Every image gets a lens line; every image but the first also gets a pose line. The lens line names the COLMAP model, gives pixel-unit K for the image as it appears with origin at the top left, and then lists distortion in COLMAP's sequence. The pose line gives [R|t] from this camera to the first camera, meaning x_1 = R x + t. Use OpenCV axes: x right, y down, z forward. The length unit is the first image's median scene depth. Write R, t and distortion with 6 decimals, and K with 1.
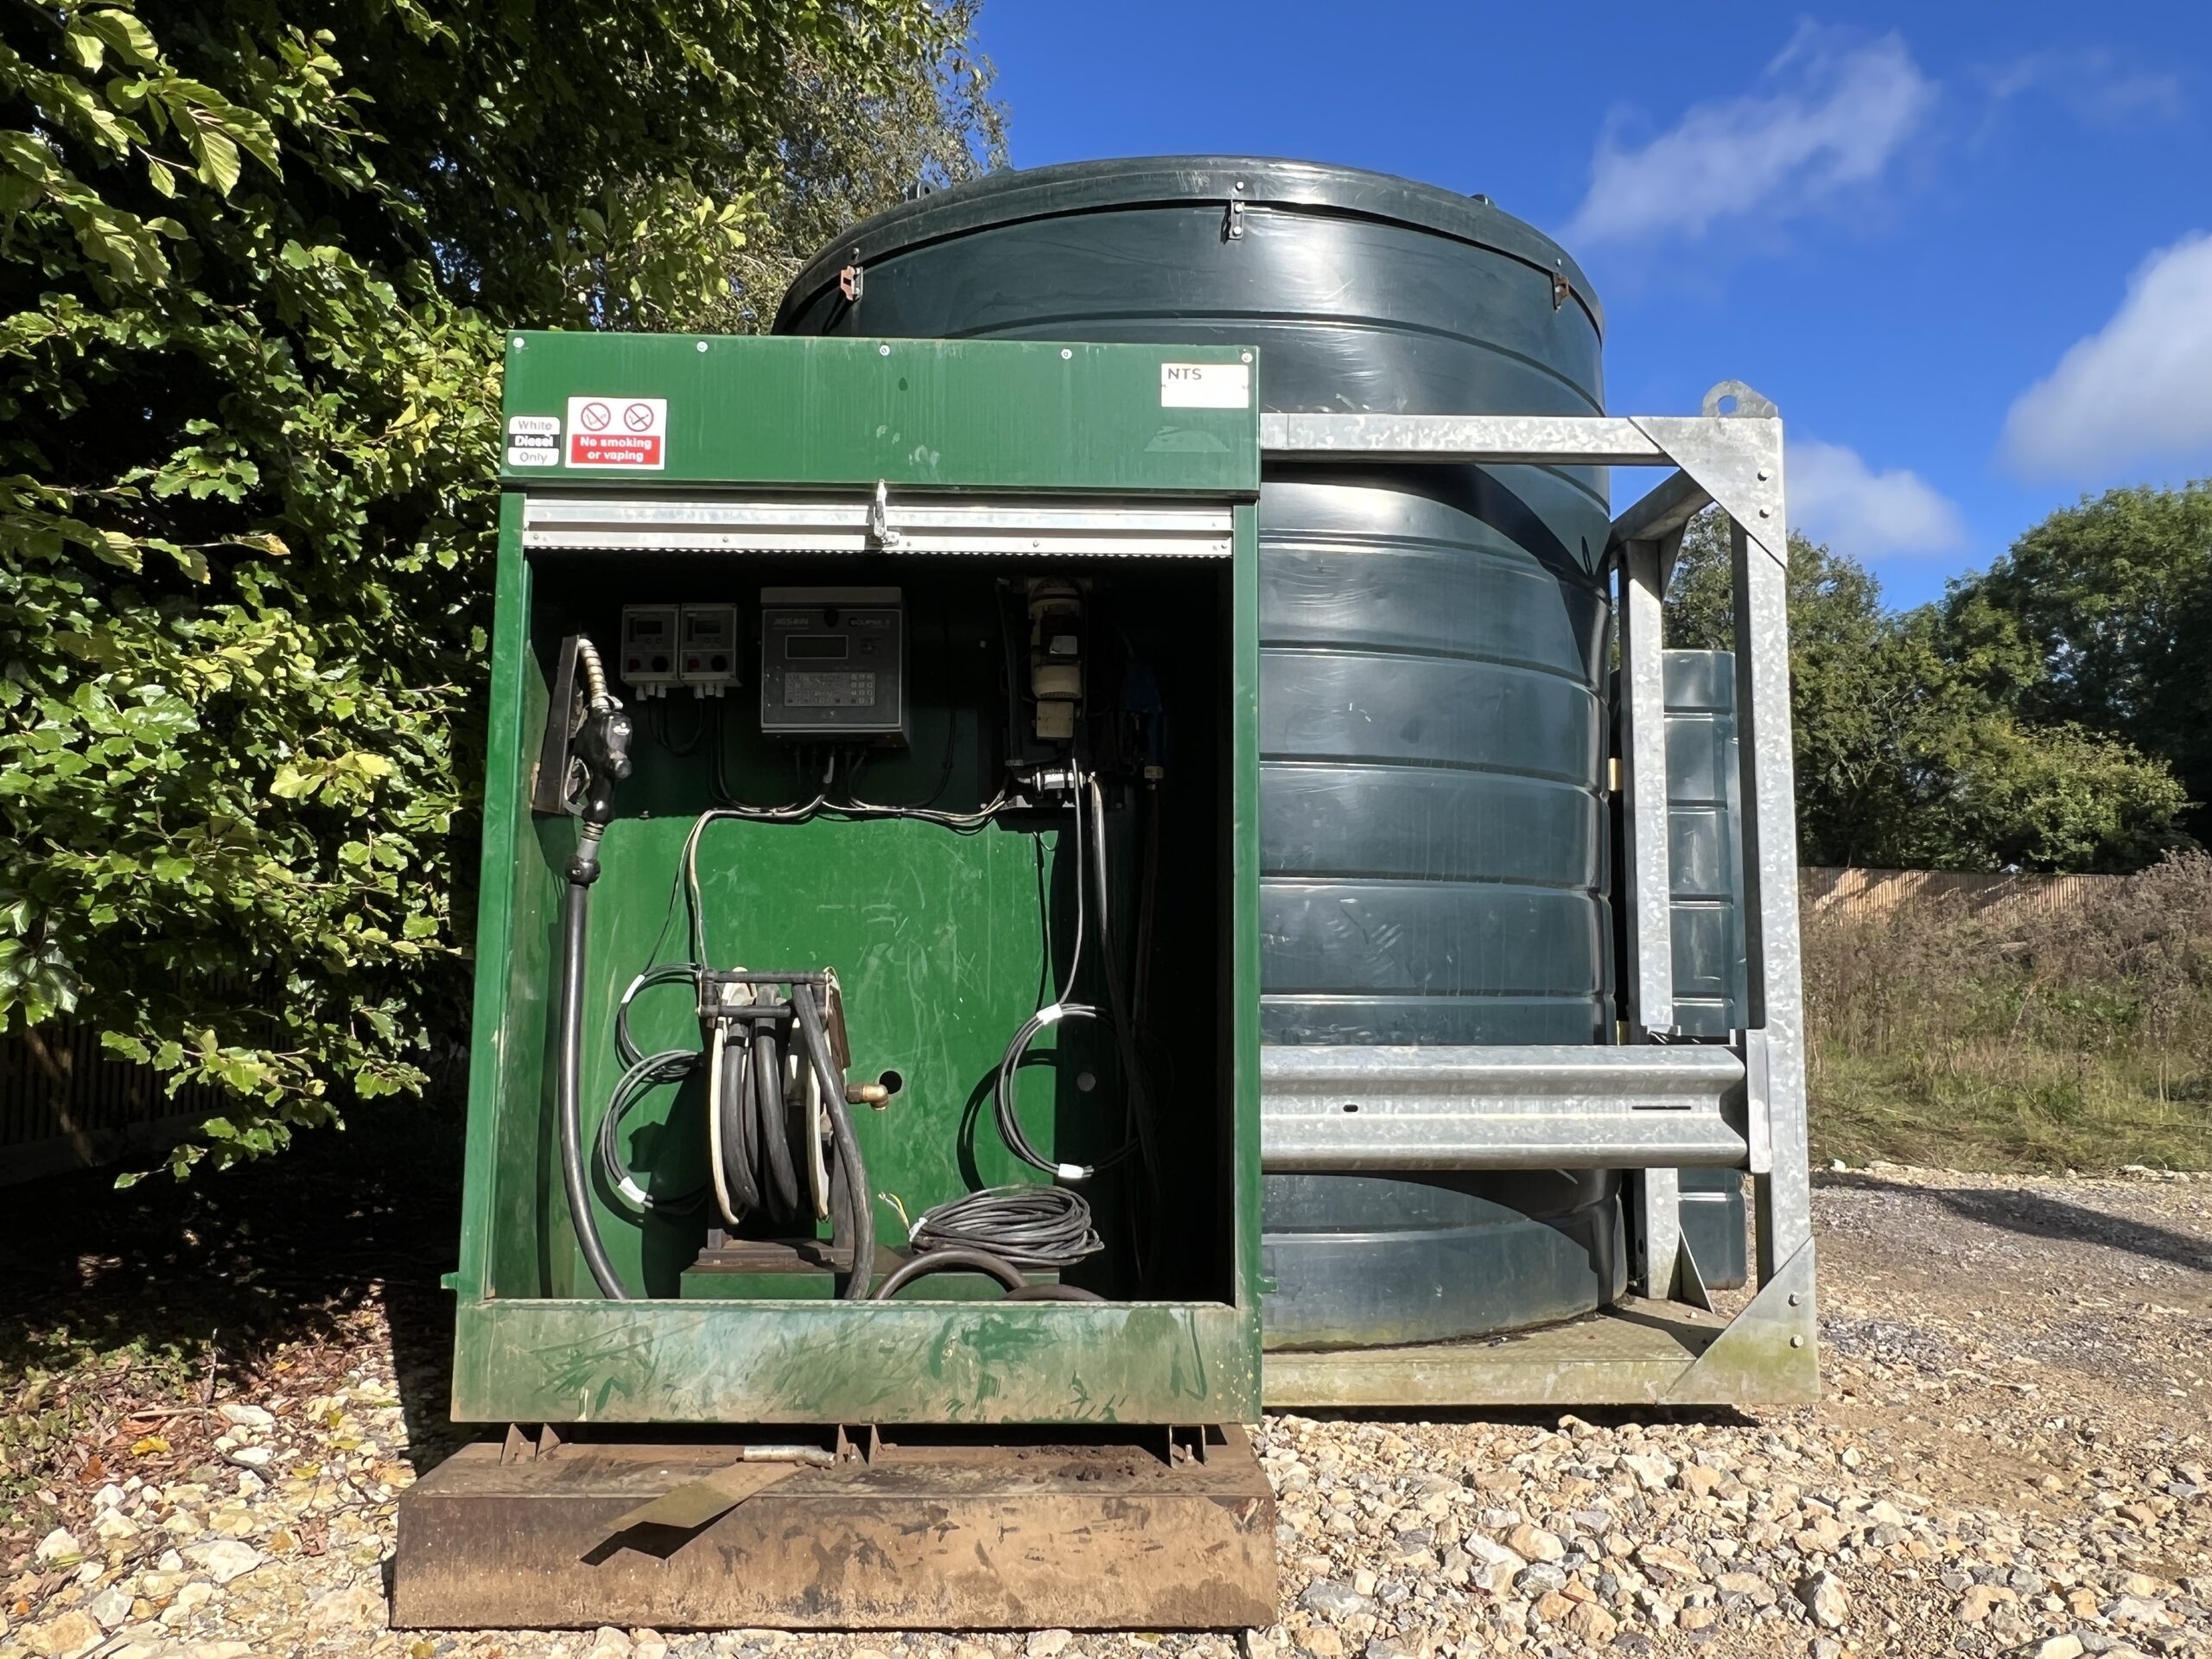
lens RADIAL K [[1616.9, 0, 1106.0], [0, 1616.9, 829.5], [0, 0, 1]] dist [0.040215, -0.143335]
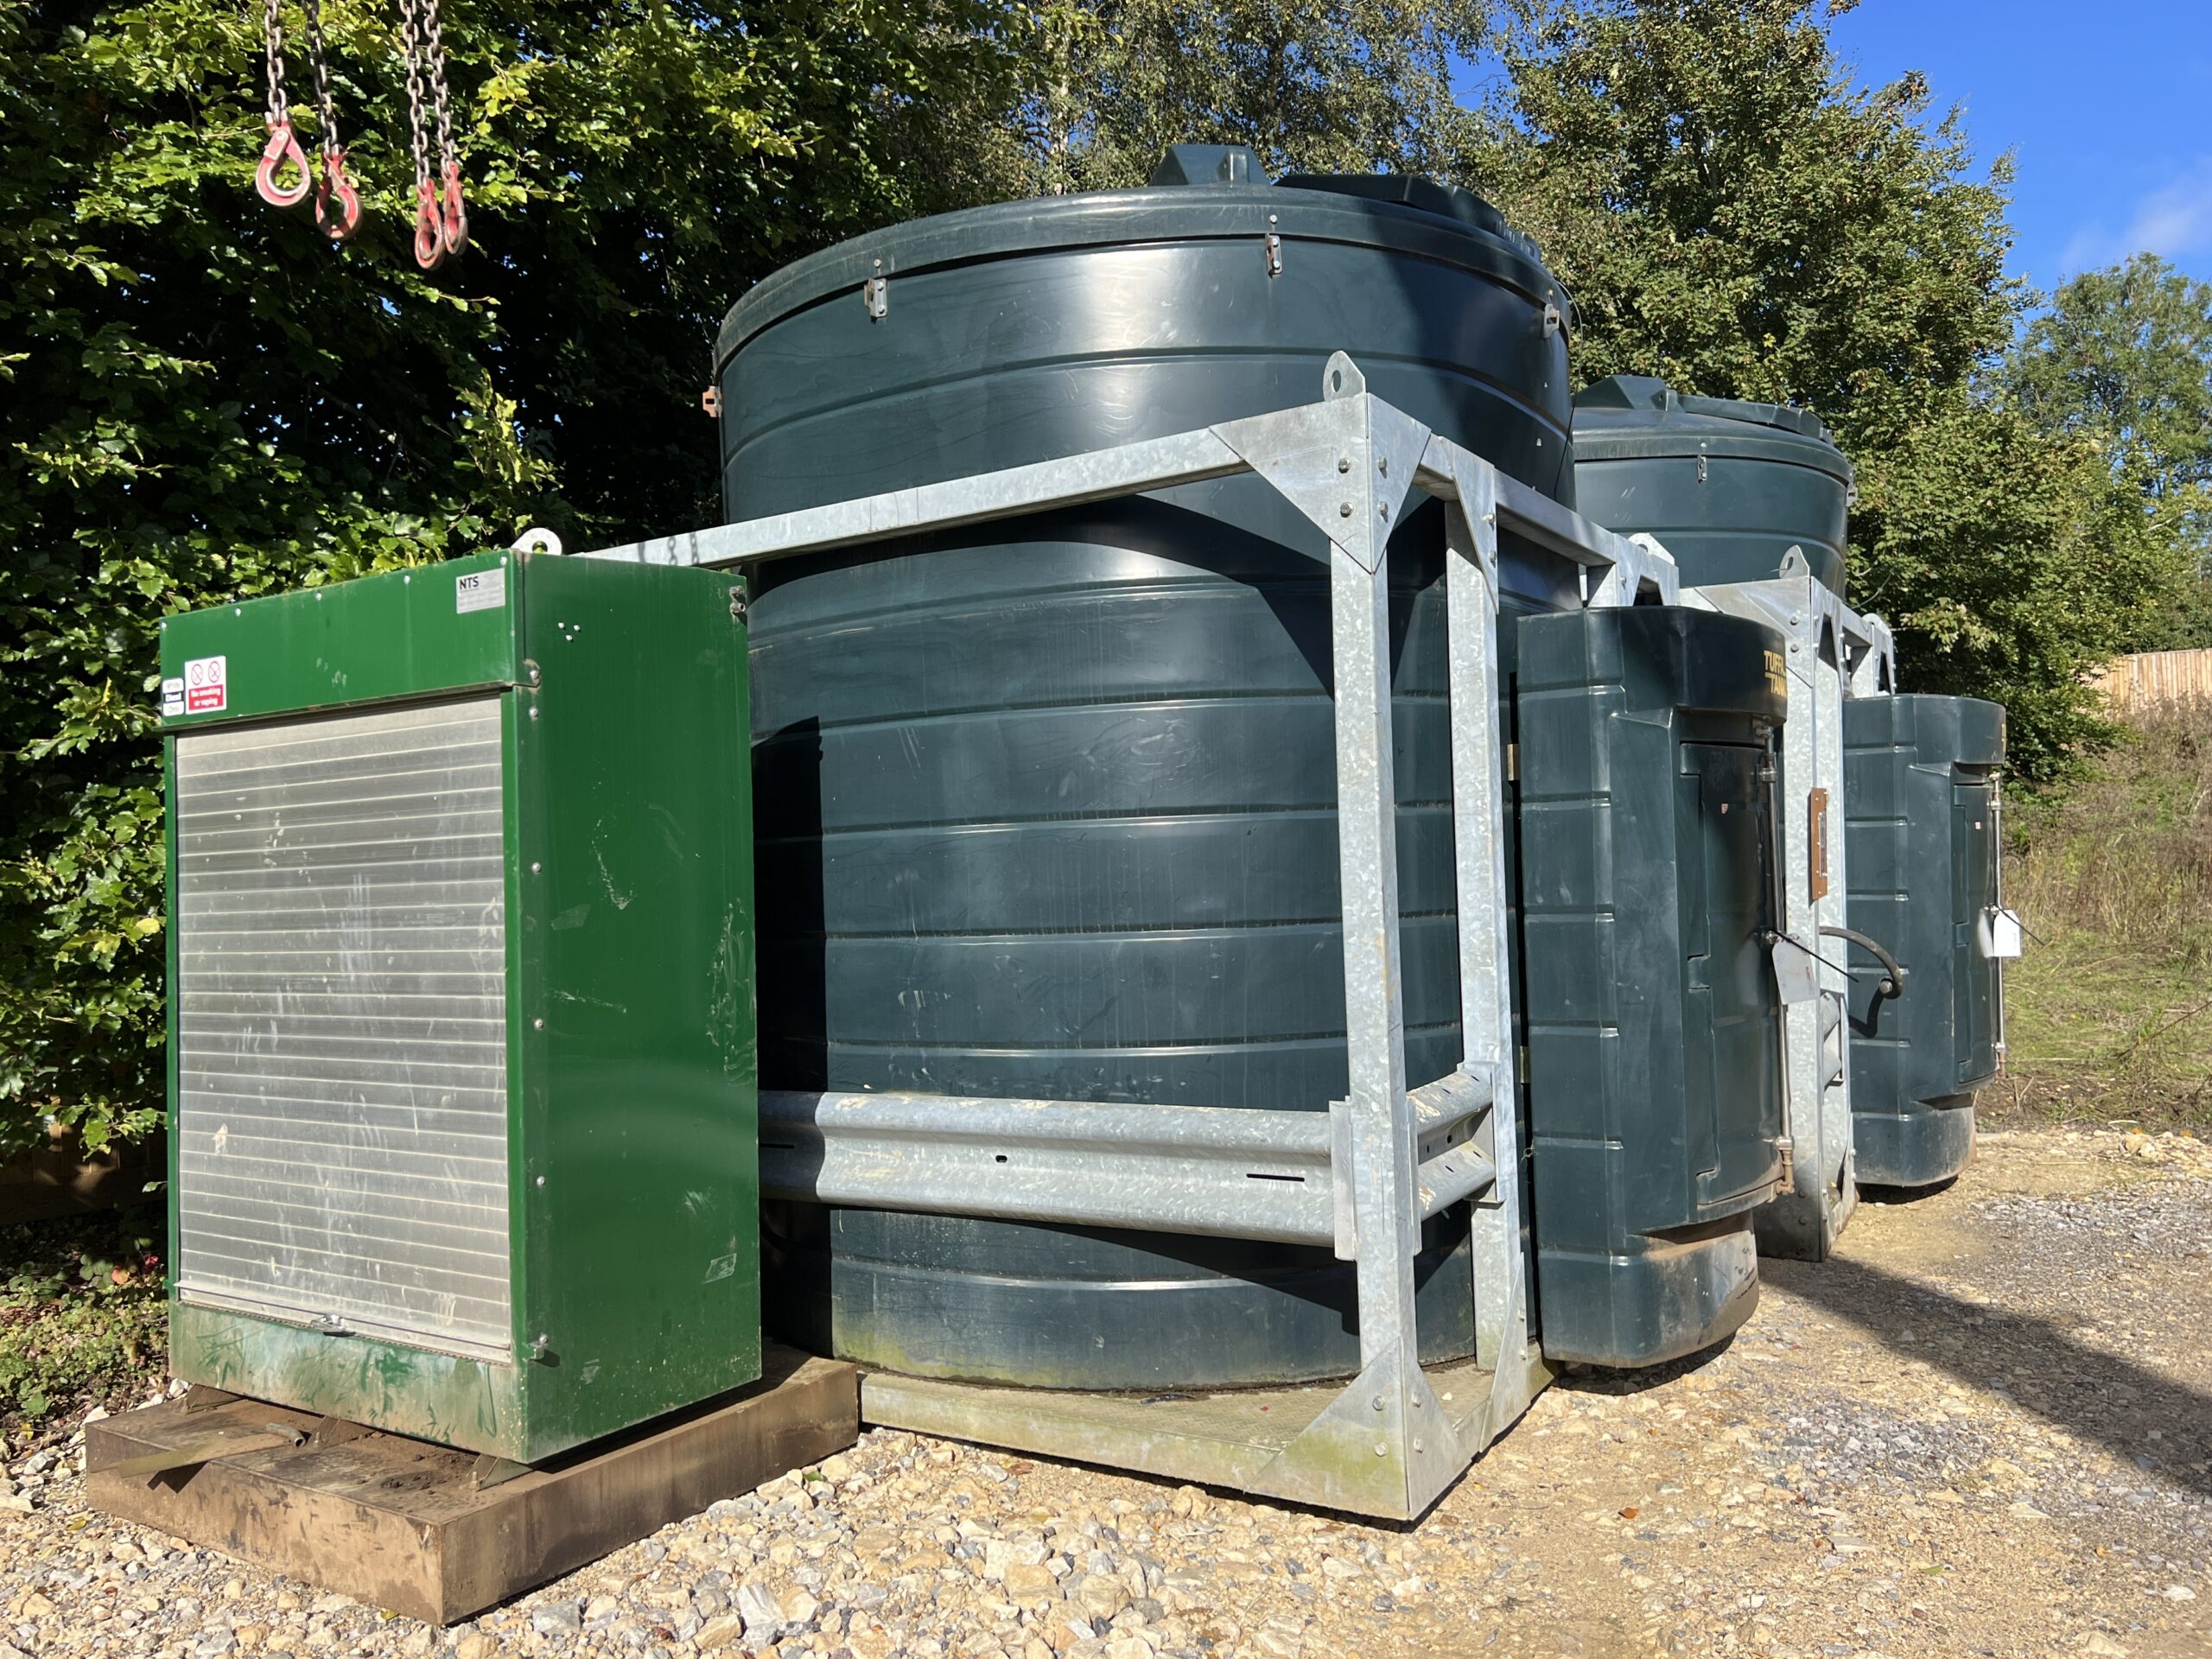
lens RADIAL K [[1702.3, 0, 1097.5], [0, 1702.3, 819.7], [0, 0, 1]] dist [0.056319, -0.078463]
pose [[0.820252, -0.052751, -0.569565, 0.951137], [0.102583, 0.993161, 0.055749, -0.112342], [0.562729, -0.104156, 0.820053, 0.182530]]
